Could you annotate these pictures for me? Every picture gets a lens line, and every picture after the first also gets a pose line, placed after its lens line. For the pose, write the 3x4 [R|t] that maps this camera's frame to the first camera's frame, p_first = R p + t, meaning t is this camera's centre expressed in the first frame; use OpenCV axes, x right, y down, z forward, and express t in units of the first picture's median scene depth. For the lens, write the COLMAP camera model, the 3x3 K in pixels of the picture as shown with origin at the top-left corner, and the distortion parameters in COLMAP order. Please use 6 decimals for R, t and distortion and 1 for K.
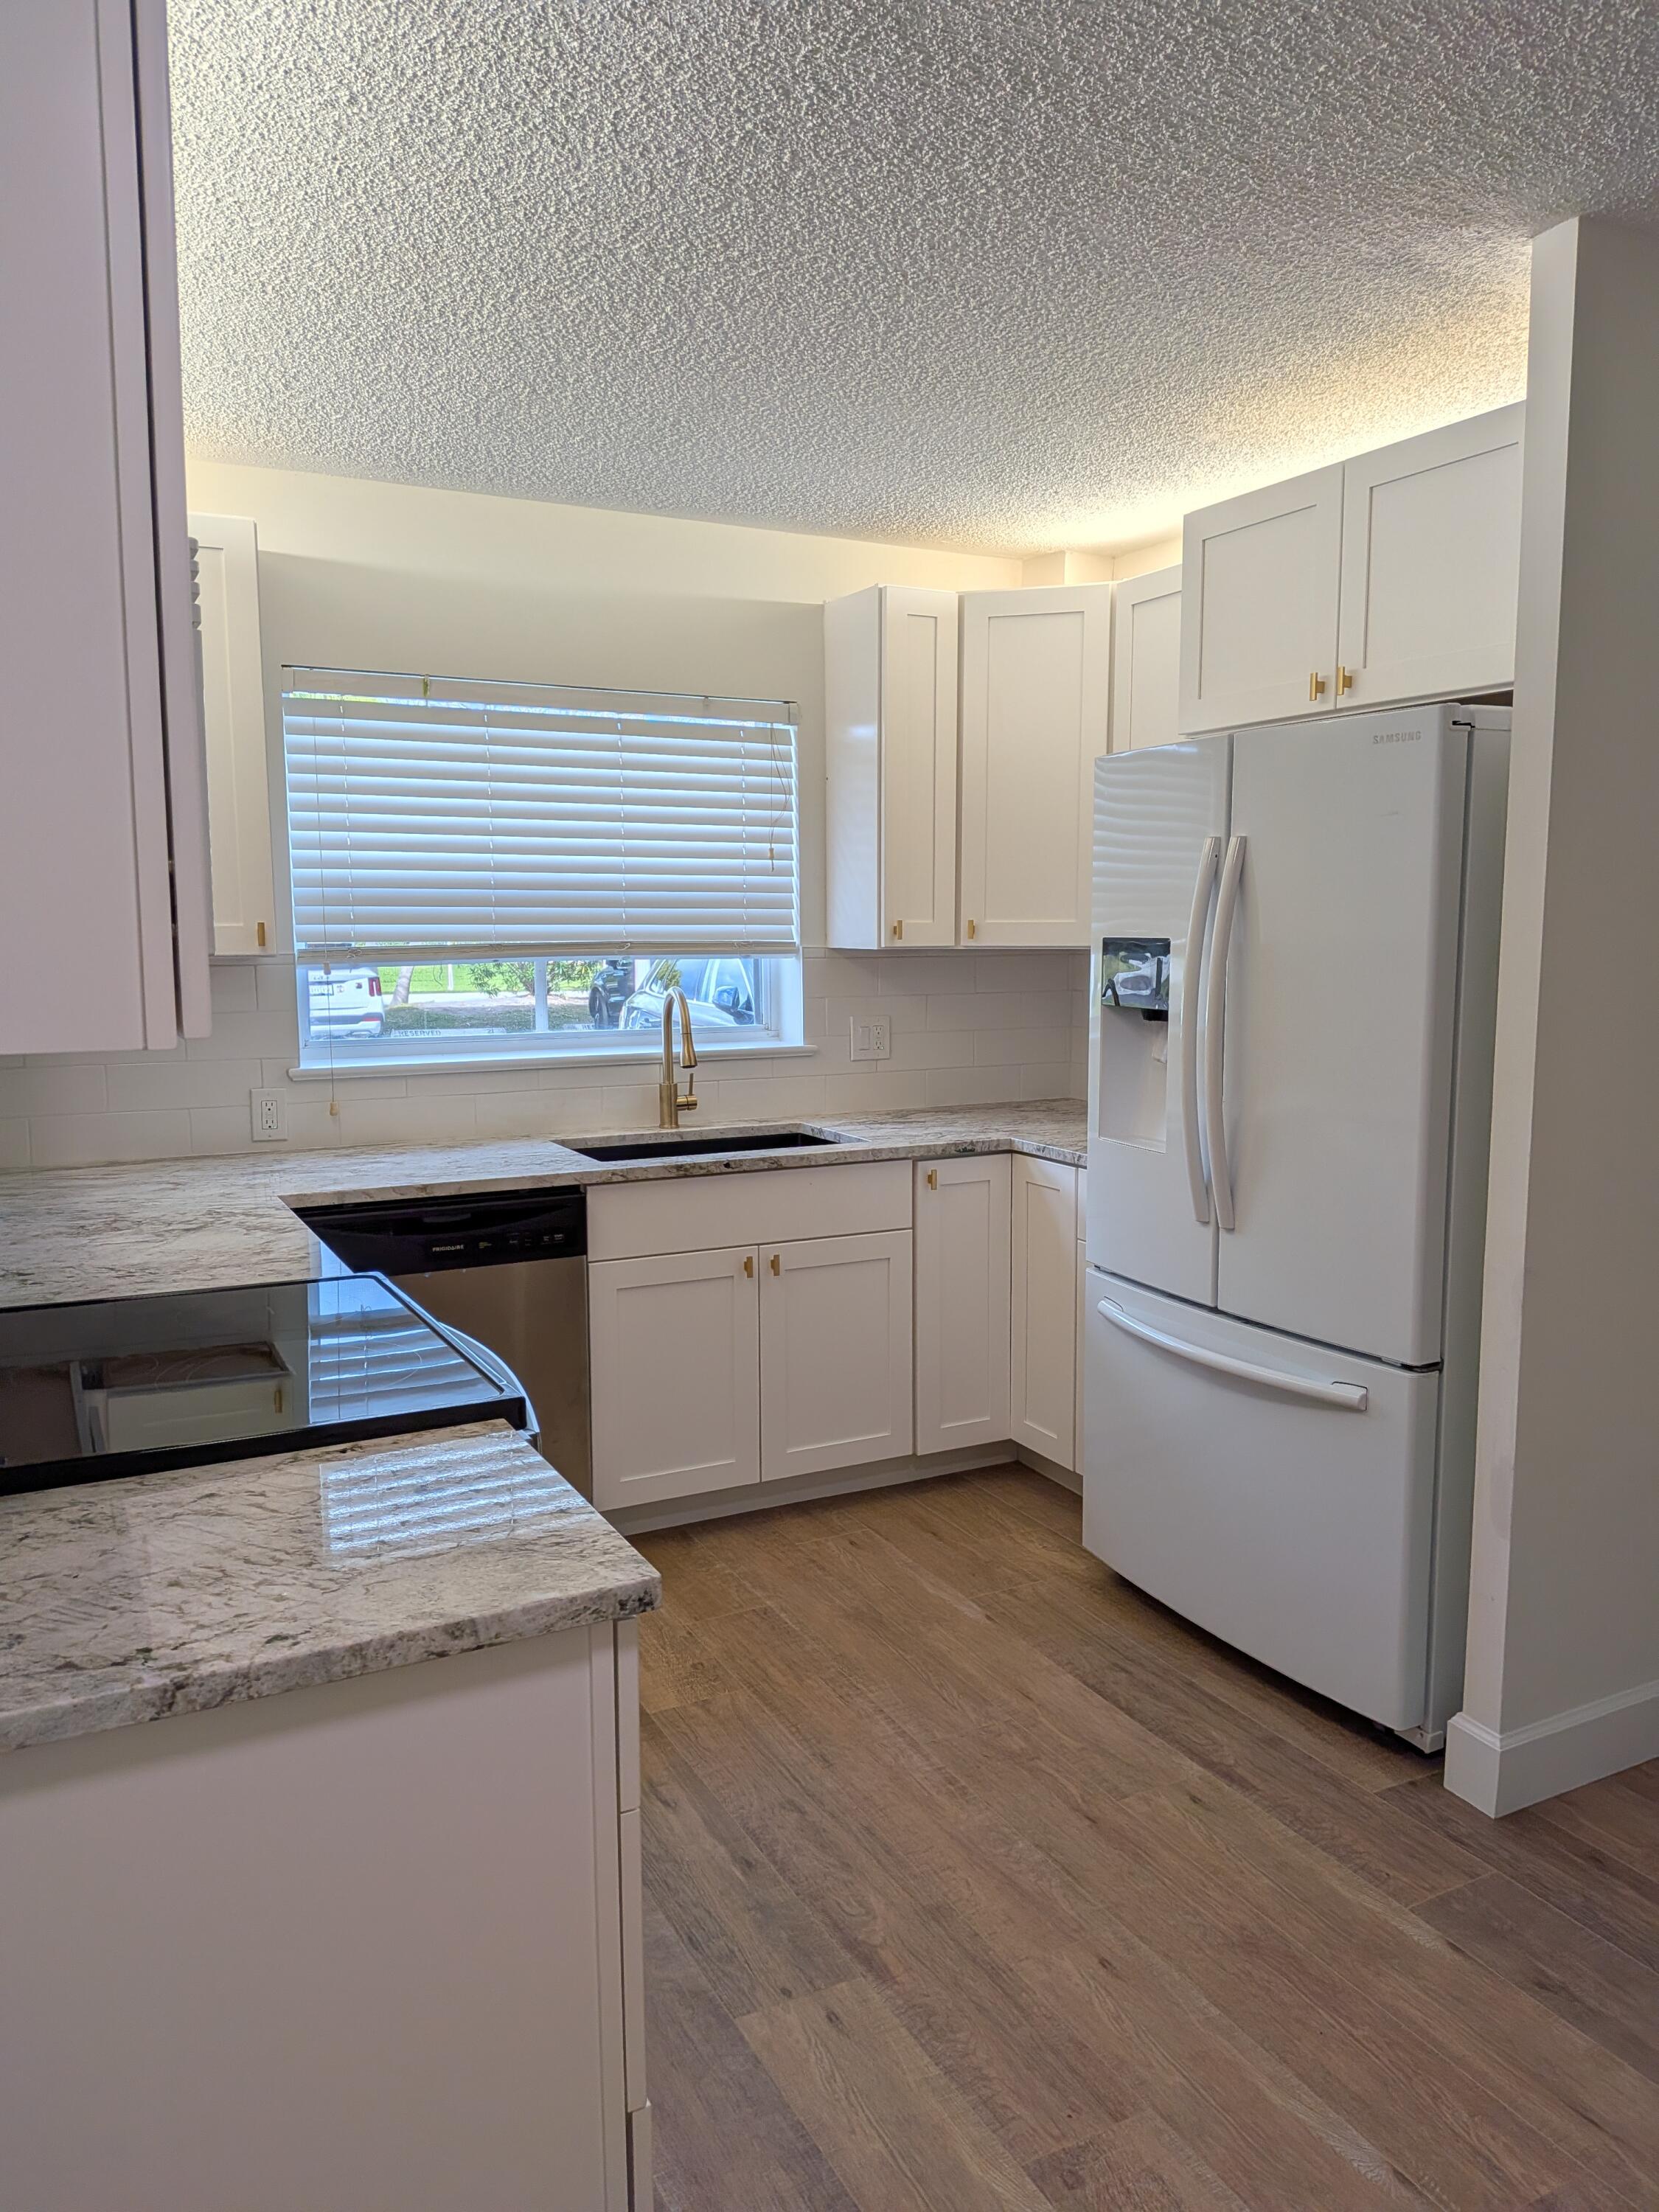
lens RADIAL K [[1589.1, 0, 829.5], [0, 1589.1, 1106.0], [0, 0, 1]] dist [0.100509, -0.190029]
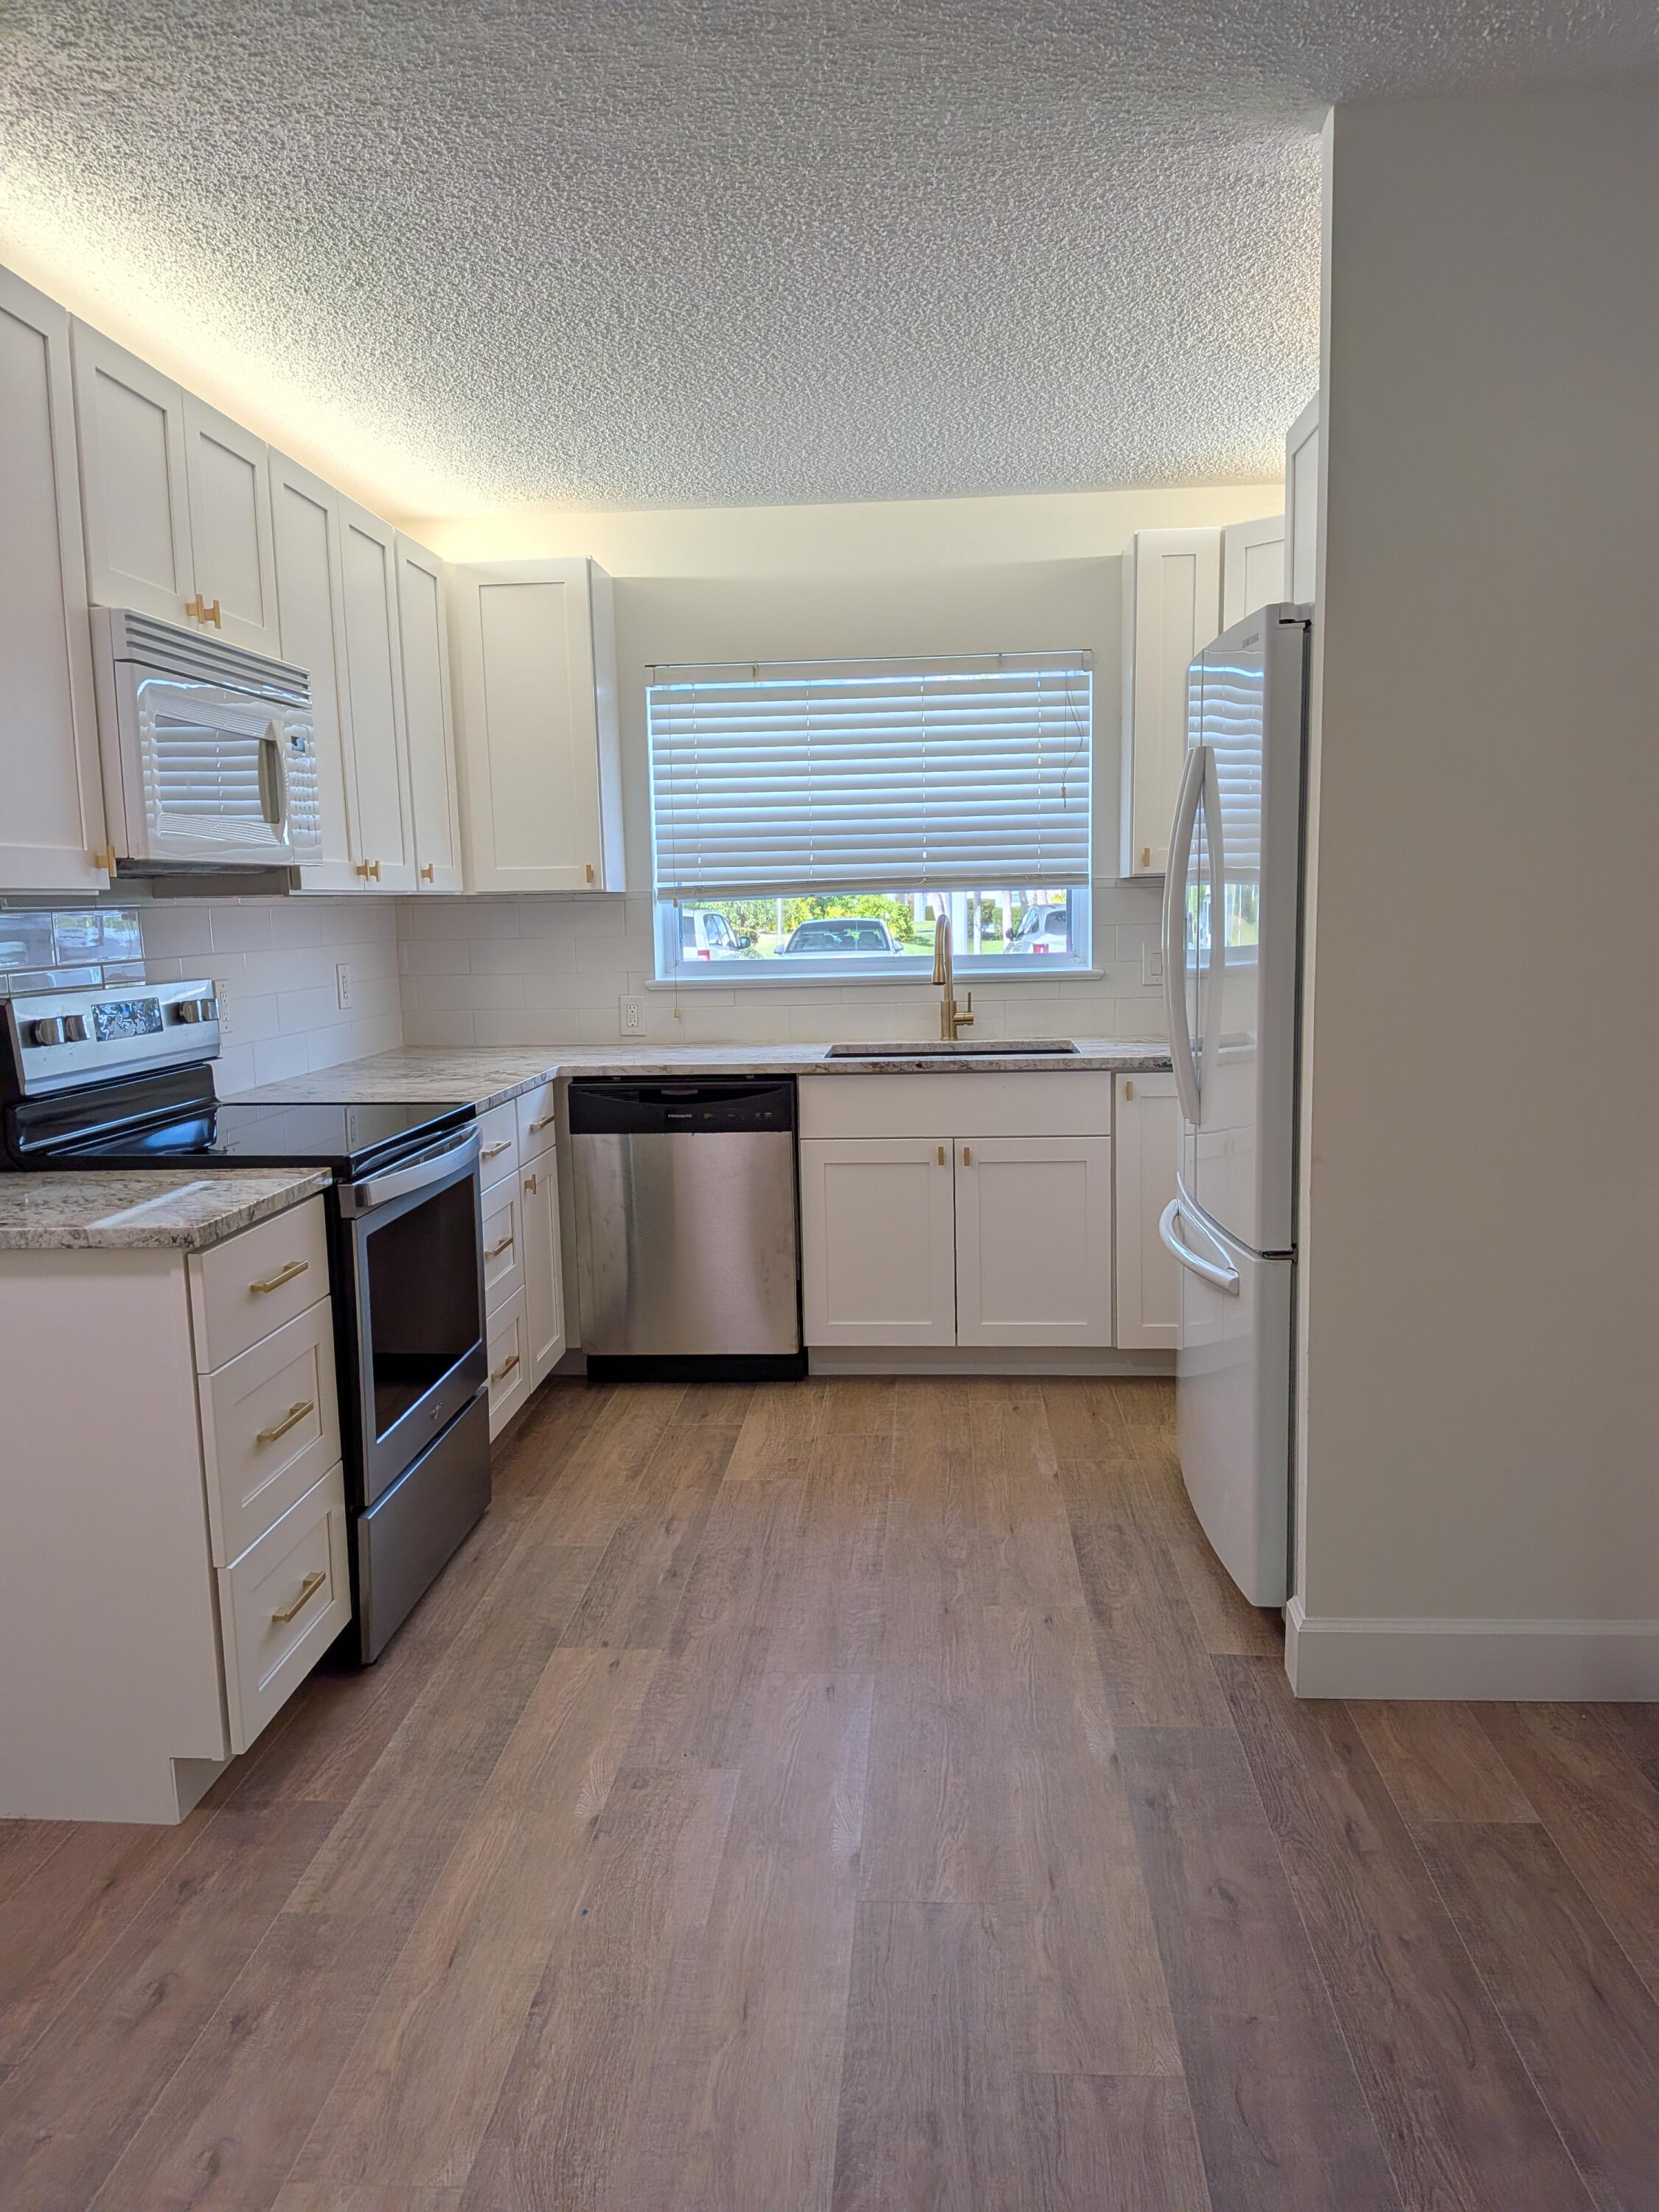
lens RADIAL K [[1608.3, 0, 846.1], [0, 1608.3, 1122.6], [0, 0, 1]] dist [0.102718, -0.200435]
pose [[0.844538, 0.053540, -0.532812, 0.502224], [-0.041480, 0.998540, 0.034590, 0.039592], [0.533886, -0.007112, 0.845526, -0.015399]]
